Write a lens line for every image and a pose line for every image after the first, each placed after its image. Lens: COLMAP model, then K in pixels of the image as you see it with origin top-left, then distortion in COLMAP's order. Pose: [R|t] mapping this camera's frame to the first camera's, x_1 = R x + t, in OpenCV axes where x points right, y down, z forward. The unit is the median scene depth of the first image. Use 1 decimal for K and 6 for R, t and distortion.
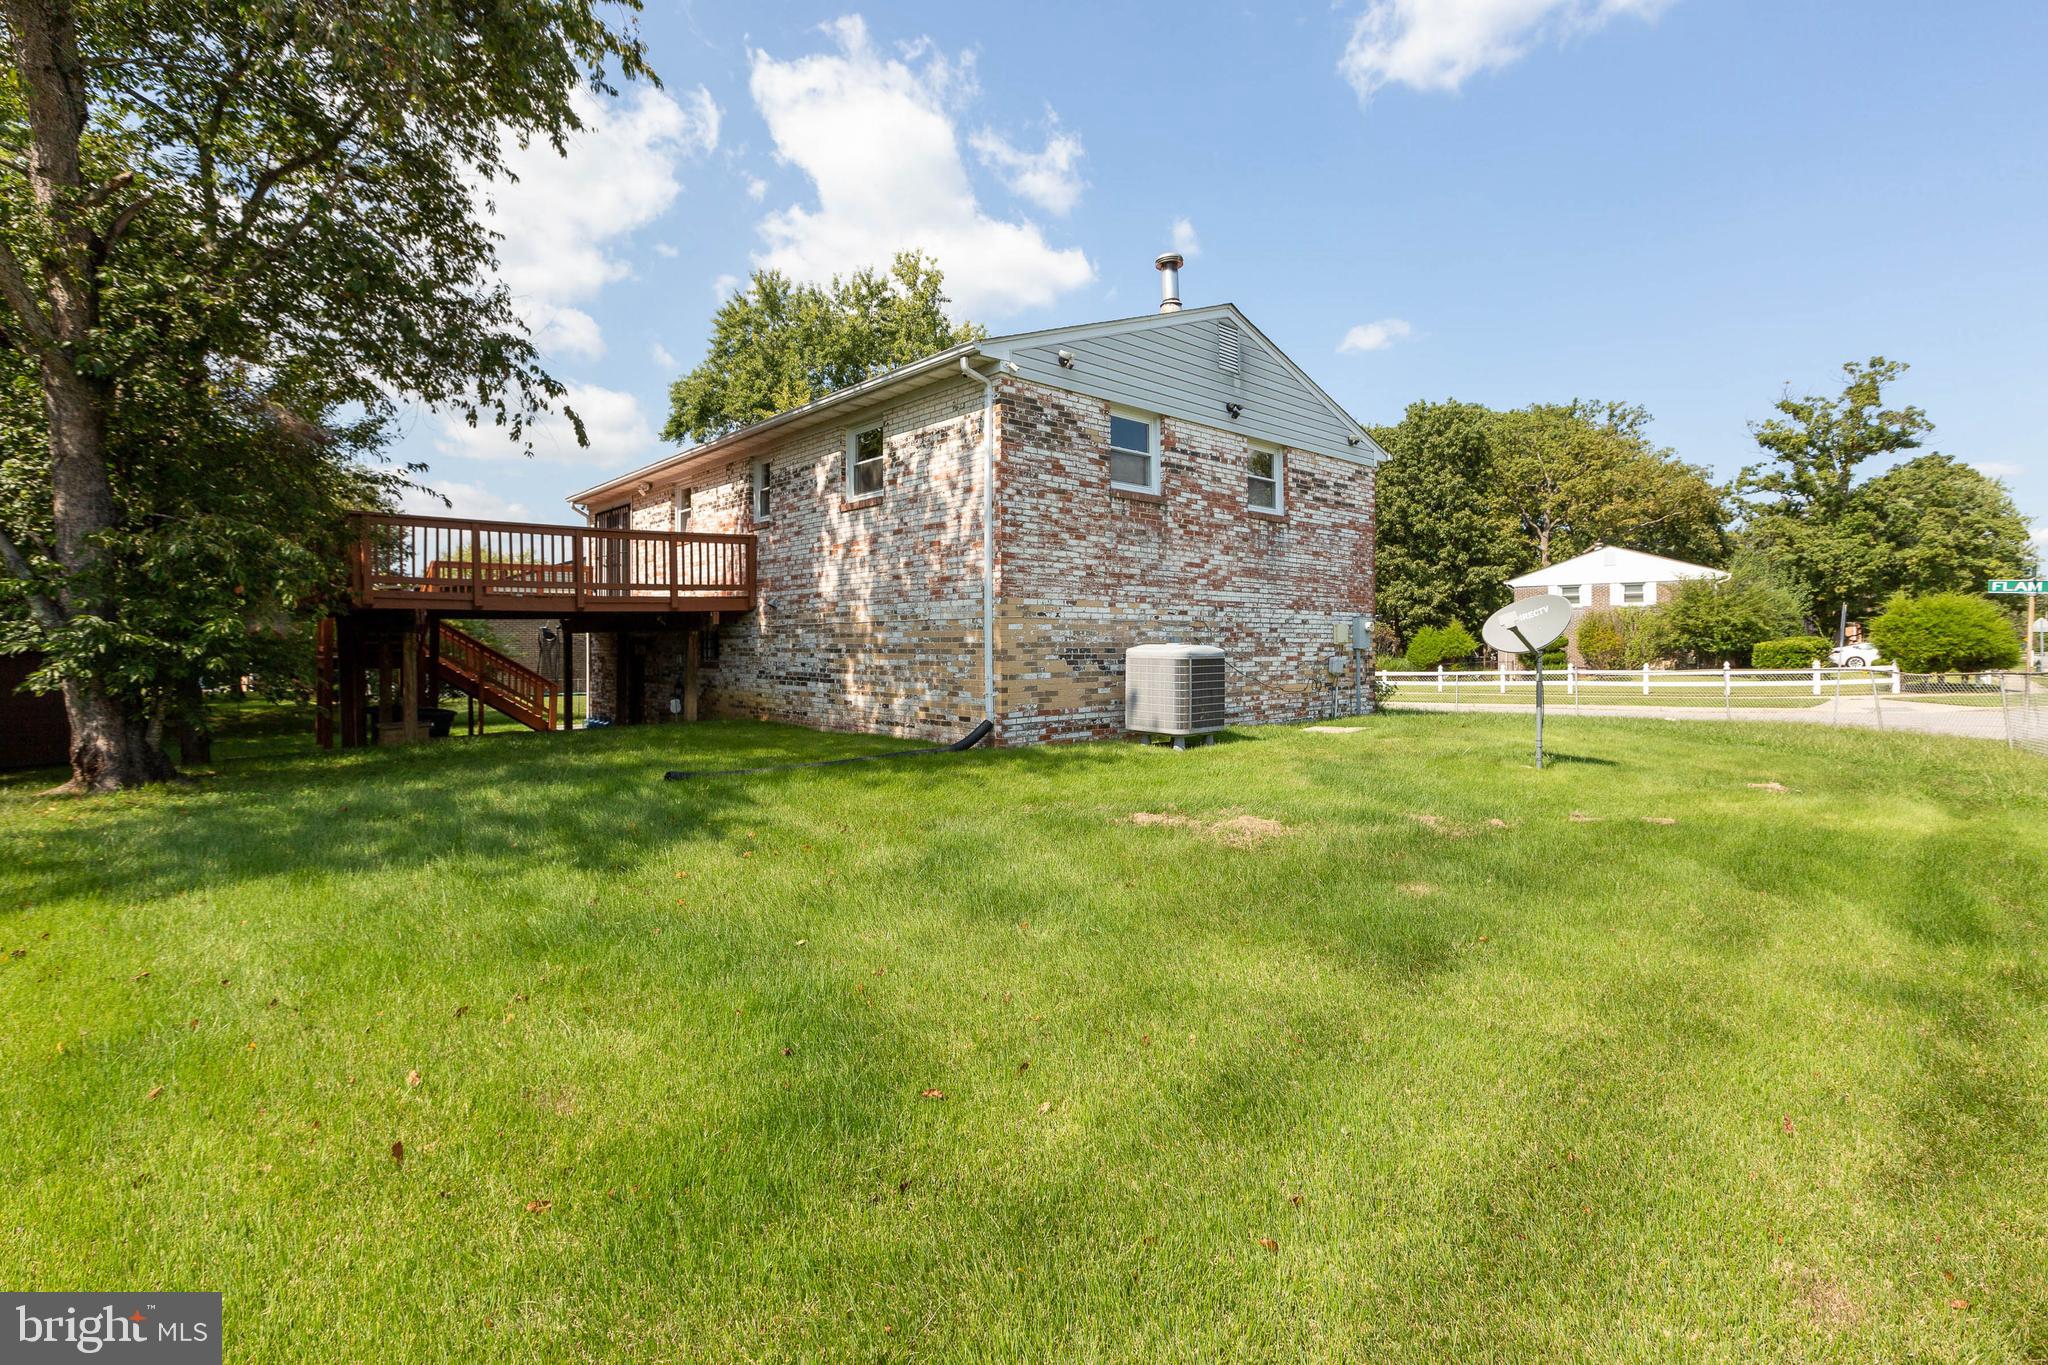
lens RADIAL K [[928.3, 0, 1038.9], [0, 928.3, 667.8], [0, 0, 1]] dist [0.005690, -0.001481]
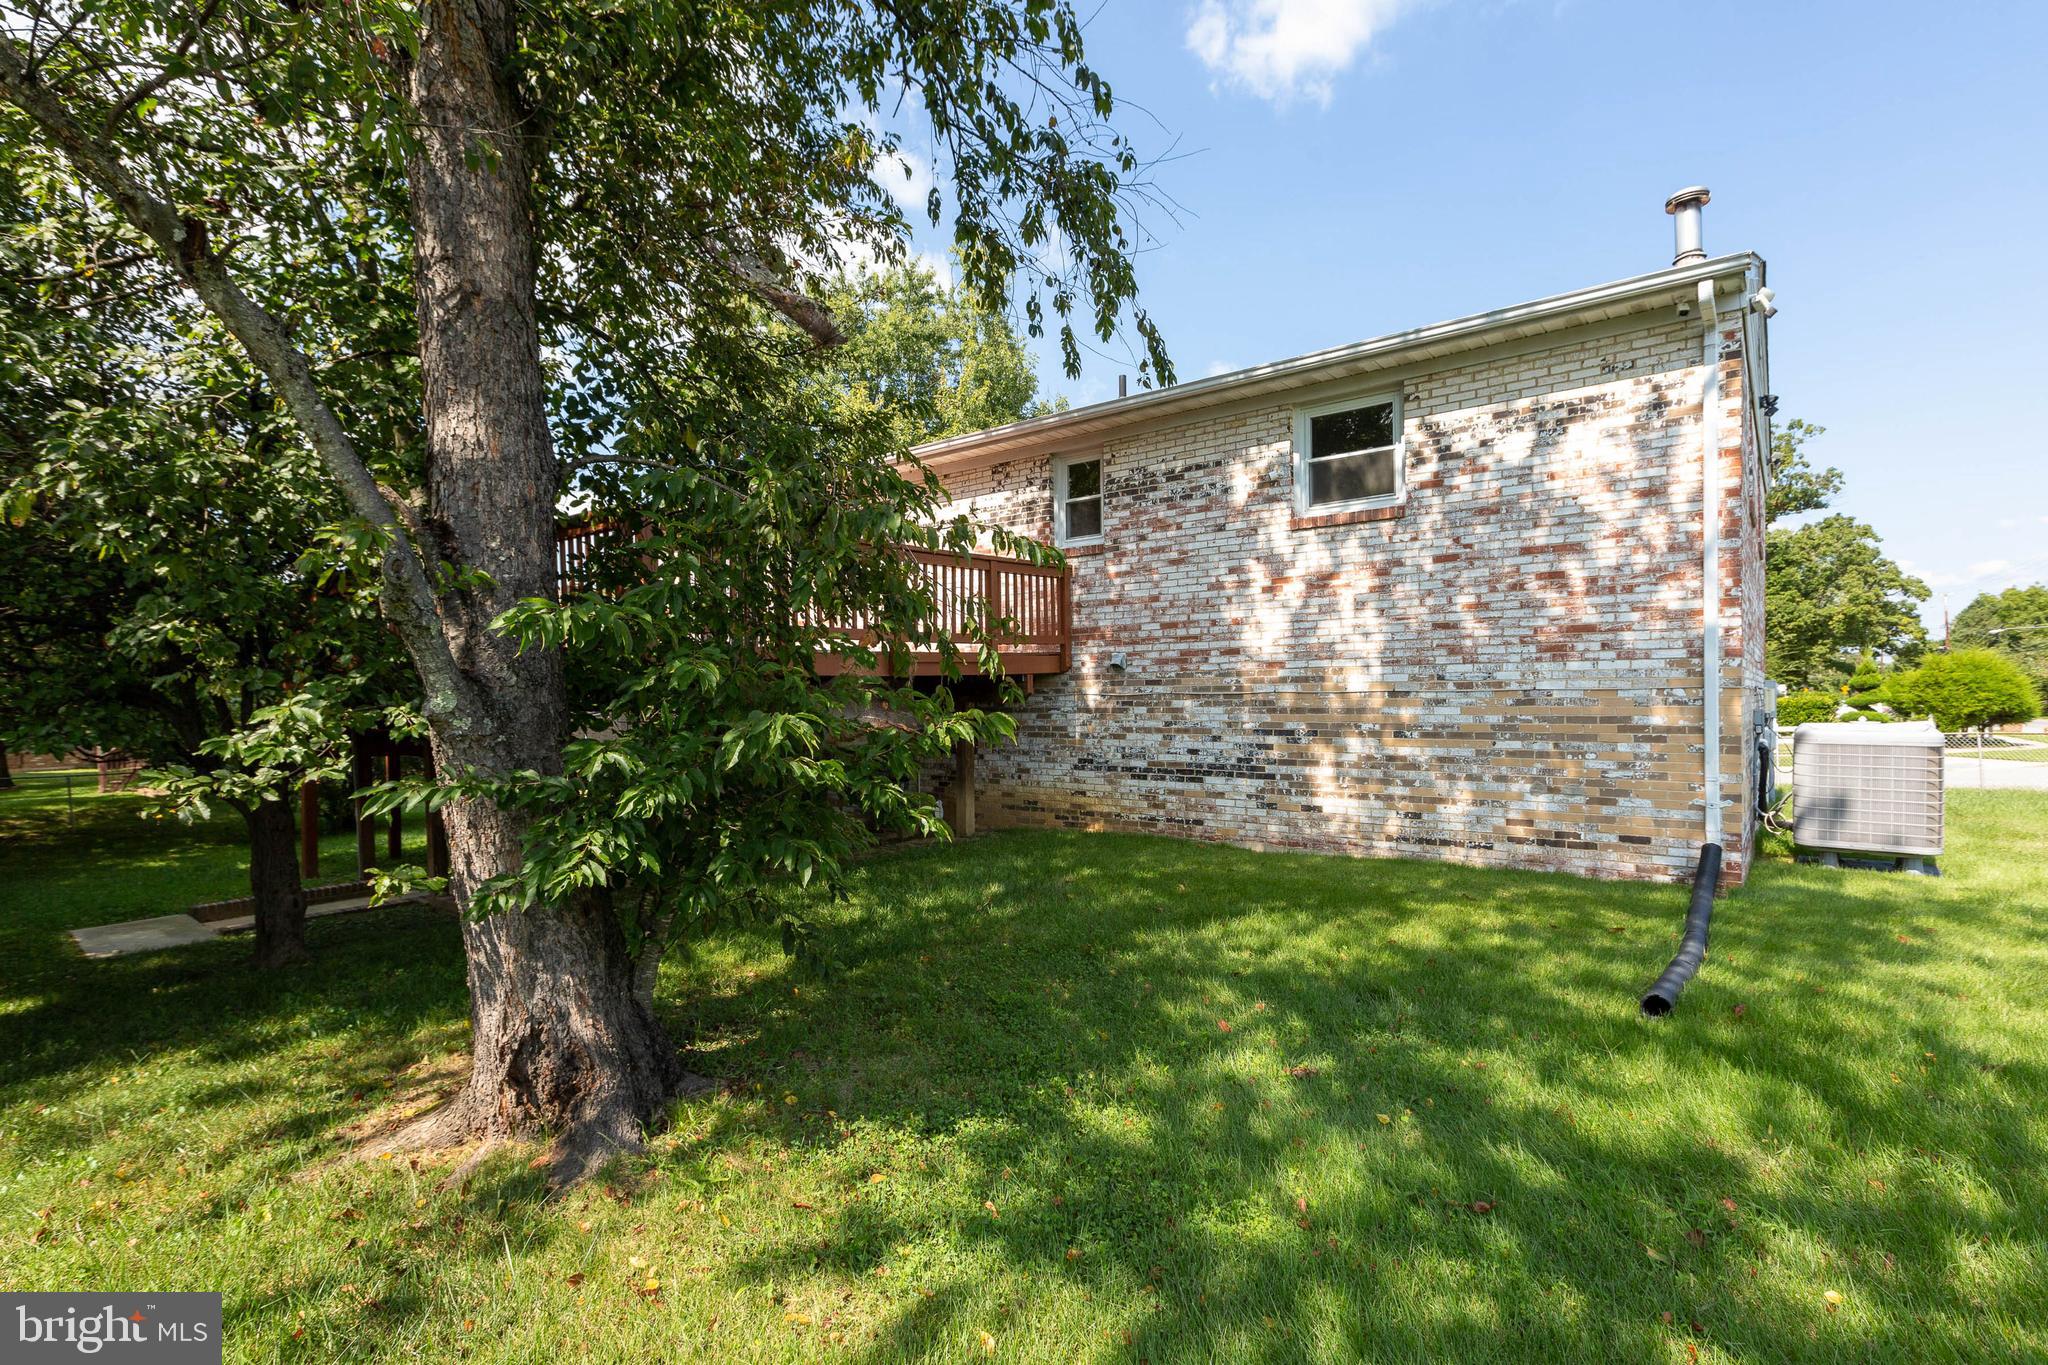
lens RADIAL K [[952.1, 0, 1023.6], [0, 952.1, 723.2], [0, 0, 1]] dist [0.033776, -0.000154]
pose [[0.983369, -0.010844, 0.181293, -0.524958], [0.010720, 0.999941, 0.001662, -0.028155], [-0.181300, 0.000309, 0.983428, 0.335367]]
